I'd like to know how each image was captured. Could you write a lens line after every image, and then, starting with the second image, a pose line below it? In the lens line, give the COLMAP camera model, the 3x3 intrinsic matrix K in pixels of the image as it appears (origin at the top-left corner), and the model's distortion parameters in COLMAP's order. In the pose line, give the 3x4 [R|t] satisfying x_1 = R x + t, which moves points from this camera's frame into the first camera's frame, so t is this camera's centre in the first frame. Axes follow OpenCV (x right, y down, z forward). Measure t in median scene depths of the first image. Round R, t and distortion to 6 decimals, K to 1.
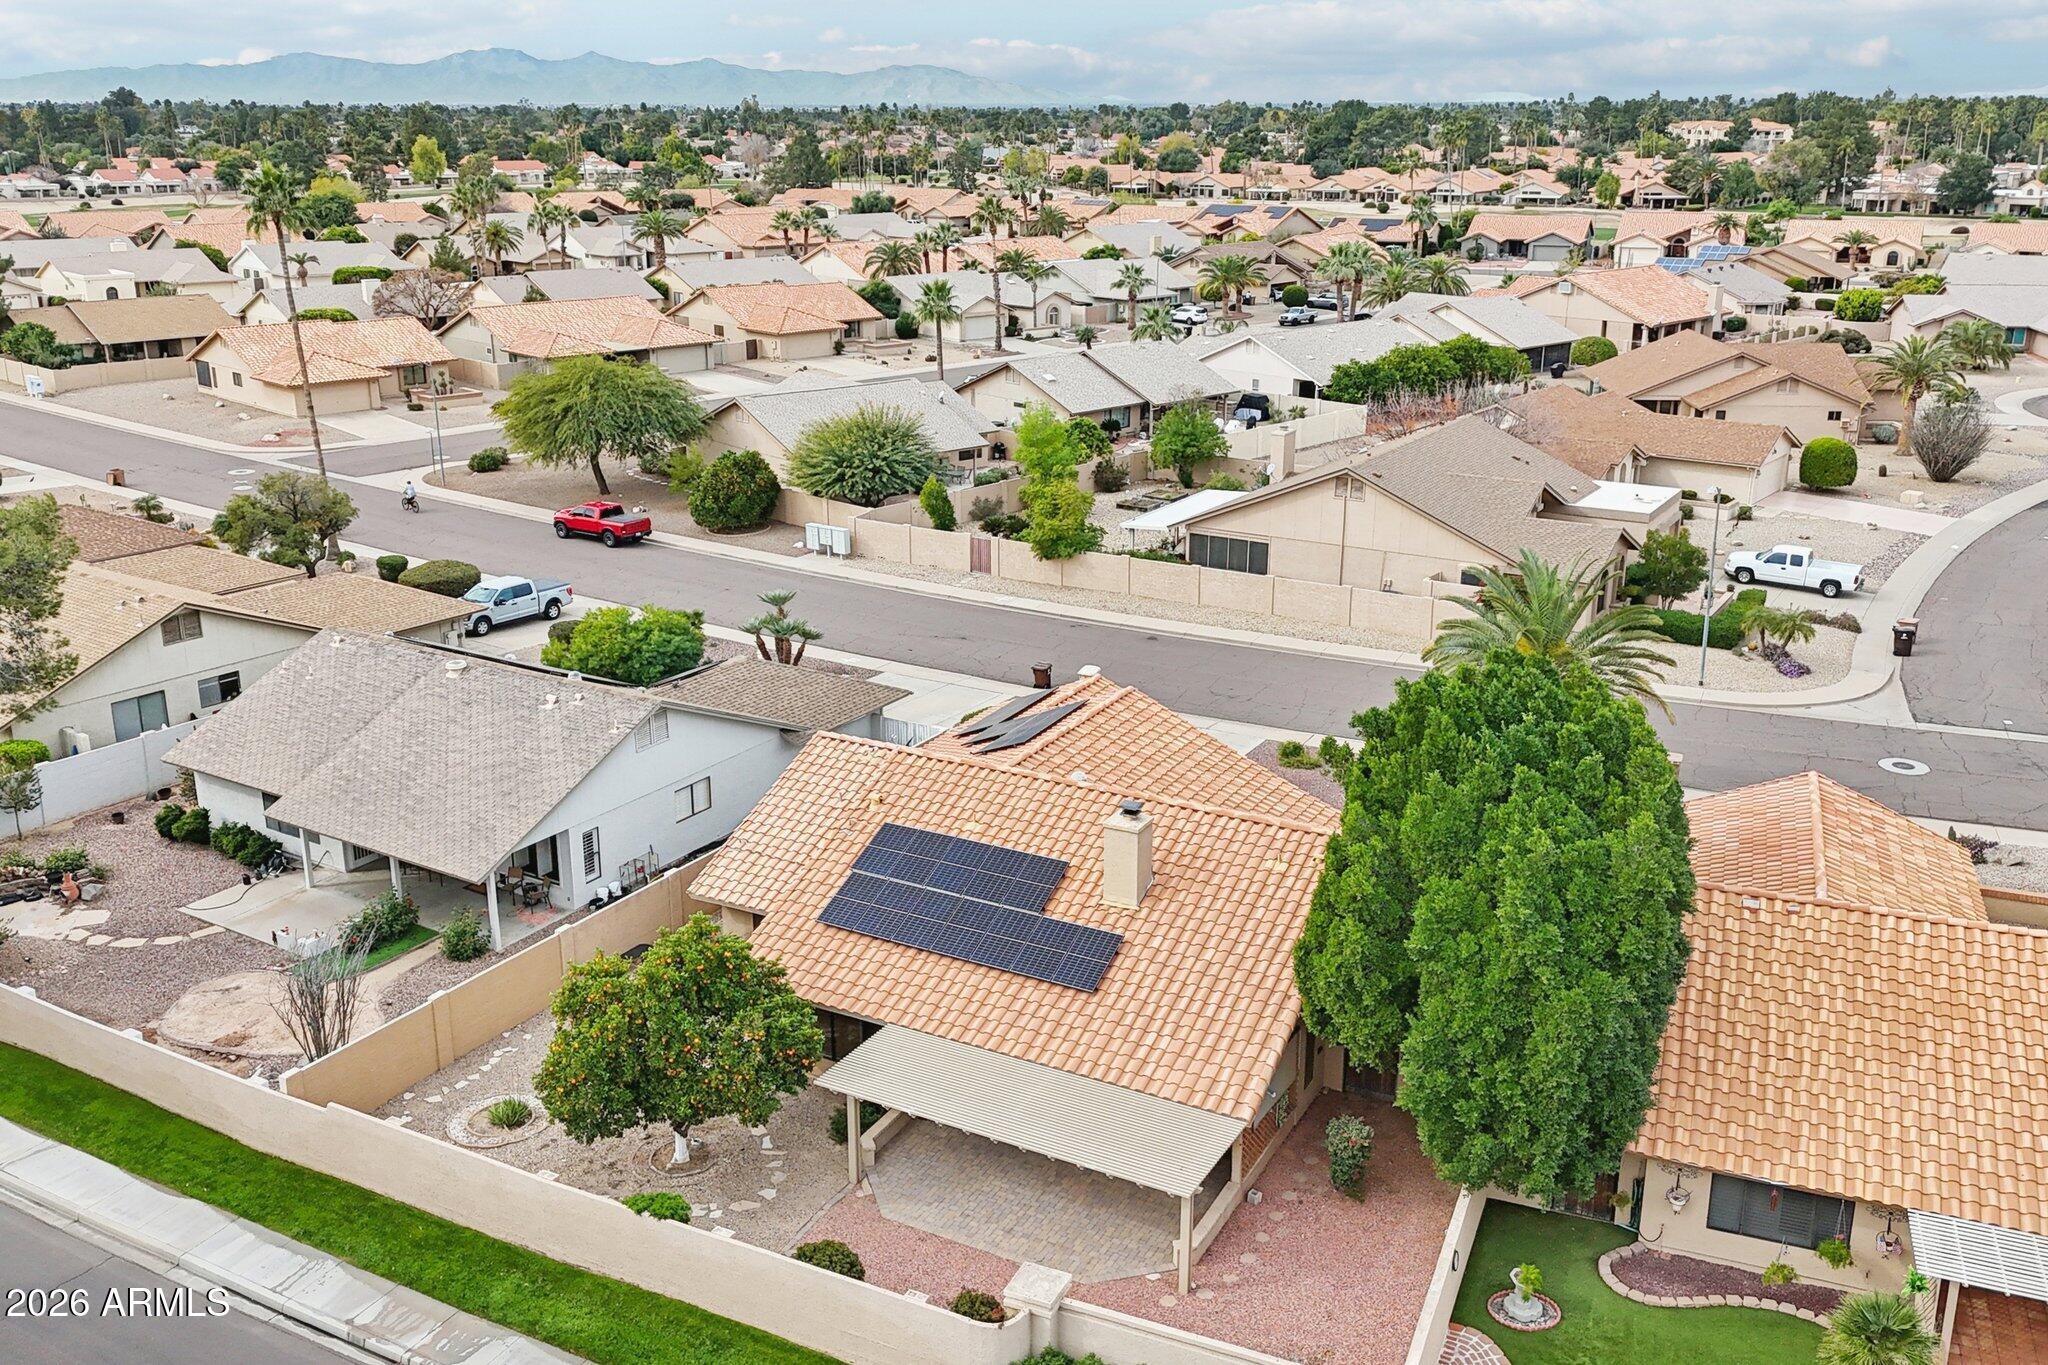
lens RADIAL K [[1786.0, 0, 1028.3], [0, 1786.0, 634.7], [0, 0, 1]] dist [0.088287, -0.113561]
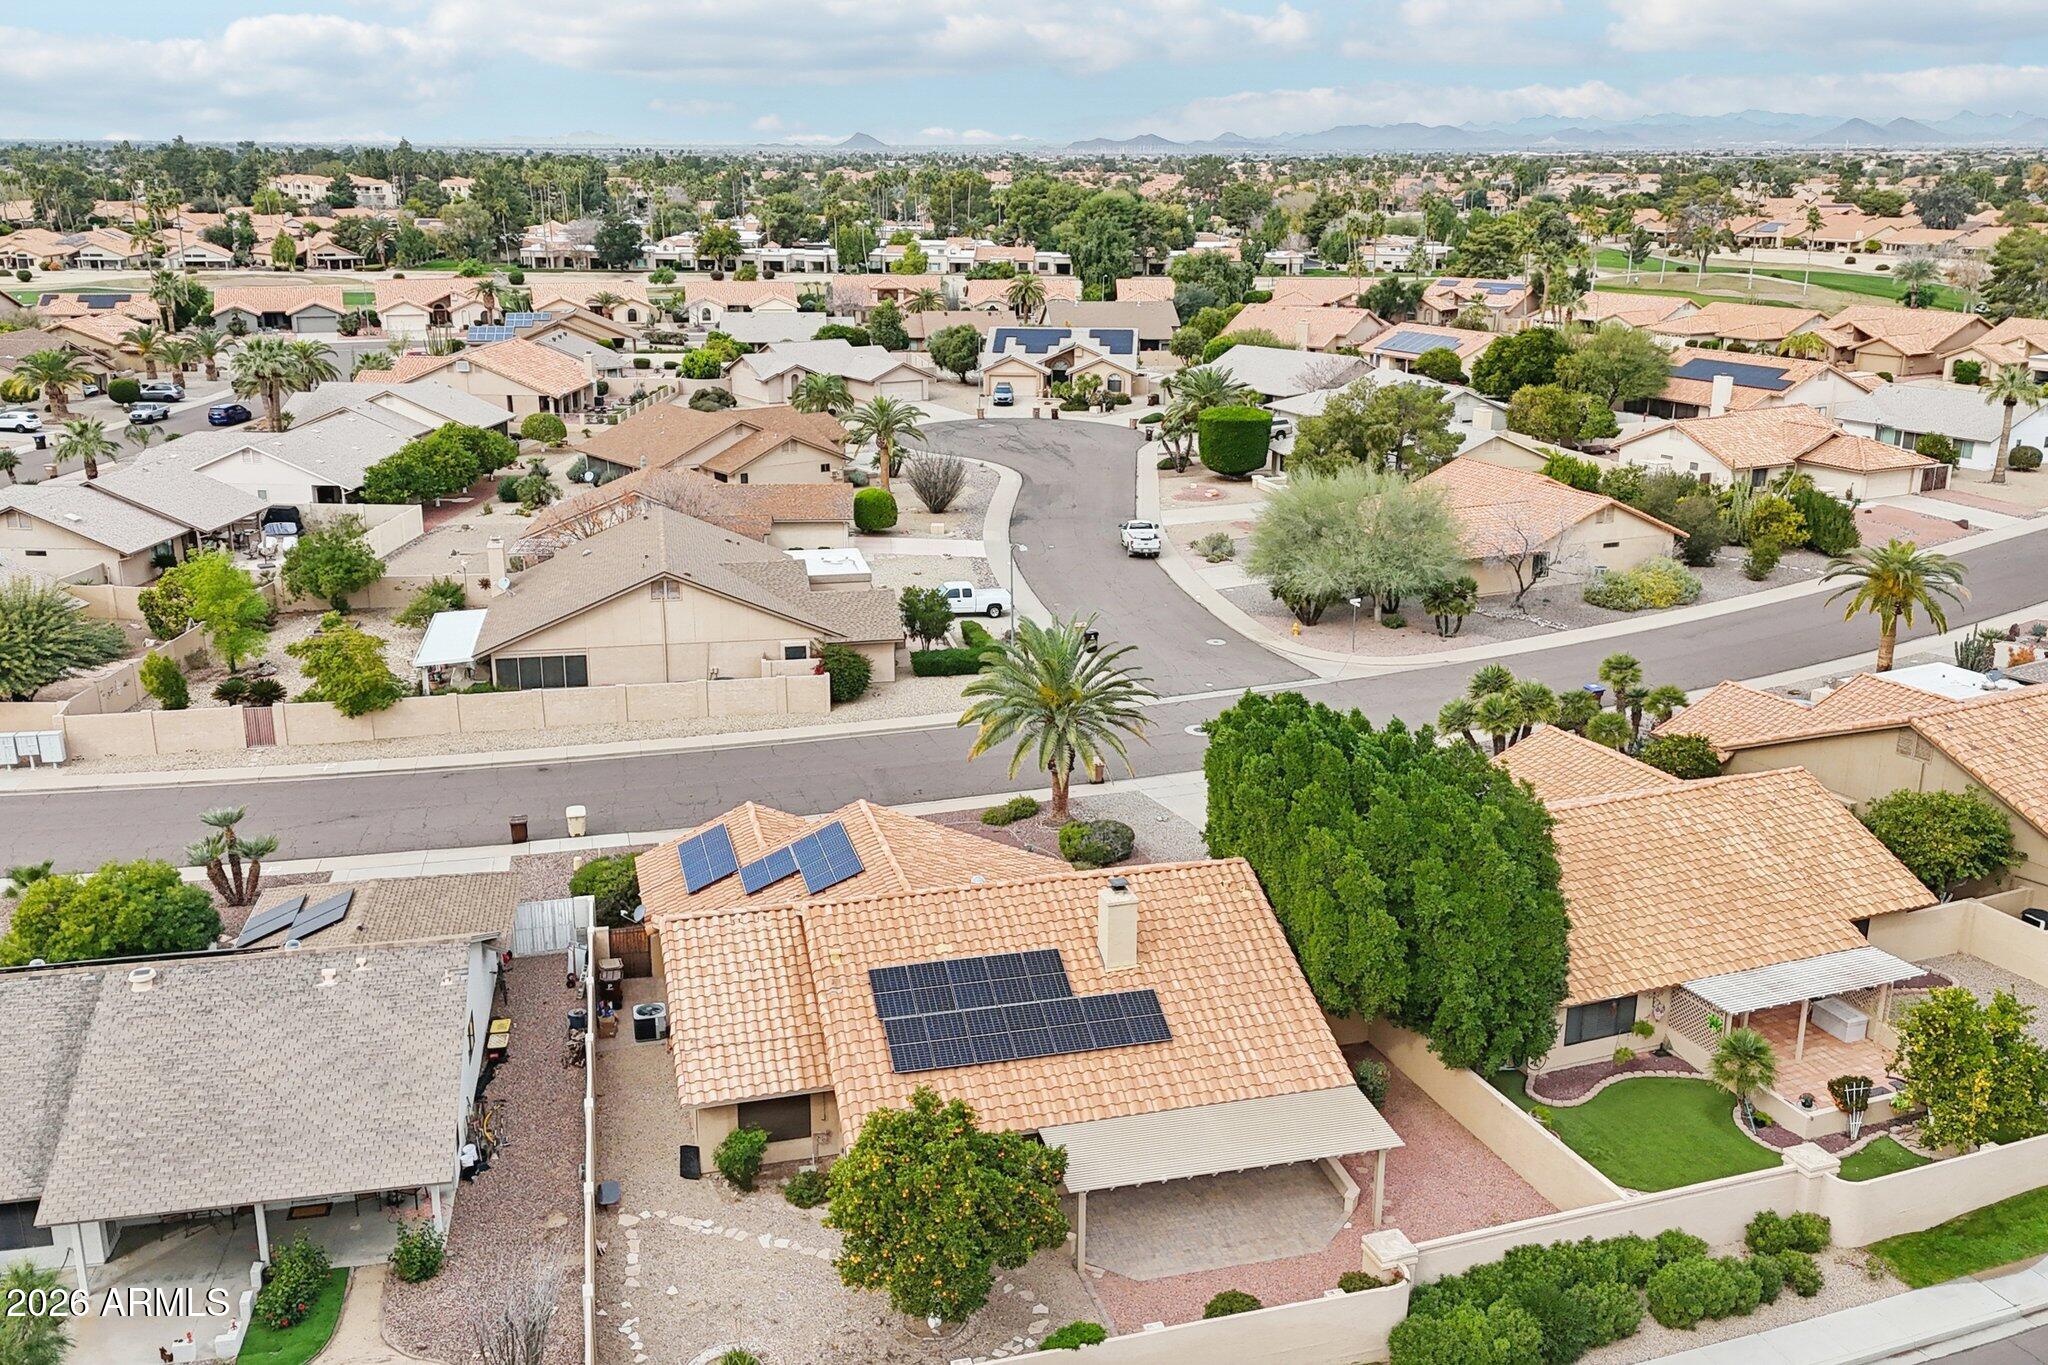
lens RADIAL K [[1777.4, 0, 1022.3], [0, 1777.4, 661.1], [0, 0, 1]] dist [0.124600, -0.209304]
pose [[0.726820, -0.183908, 0.661748, -0.359792], [0.189559, 0.979775, 0.064093, -0.065947], [-0.660151, 0.078857, 0.746982, 0.072059]]
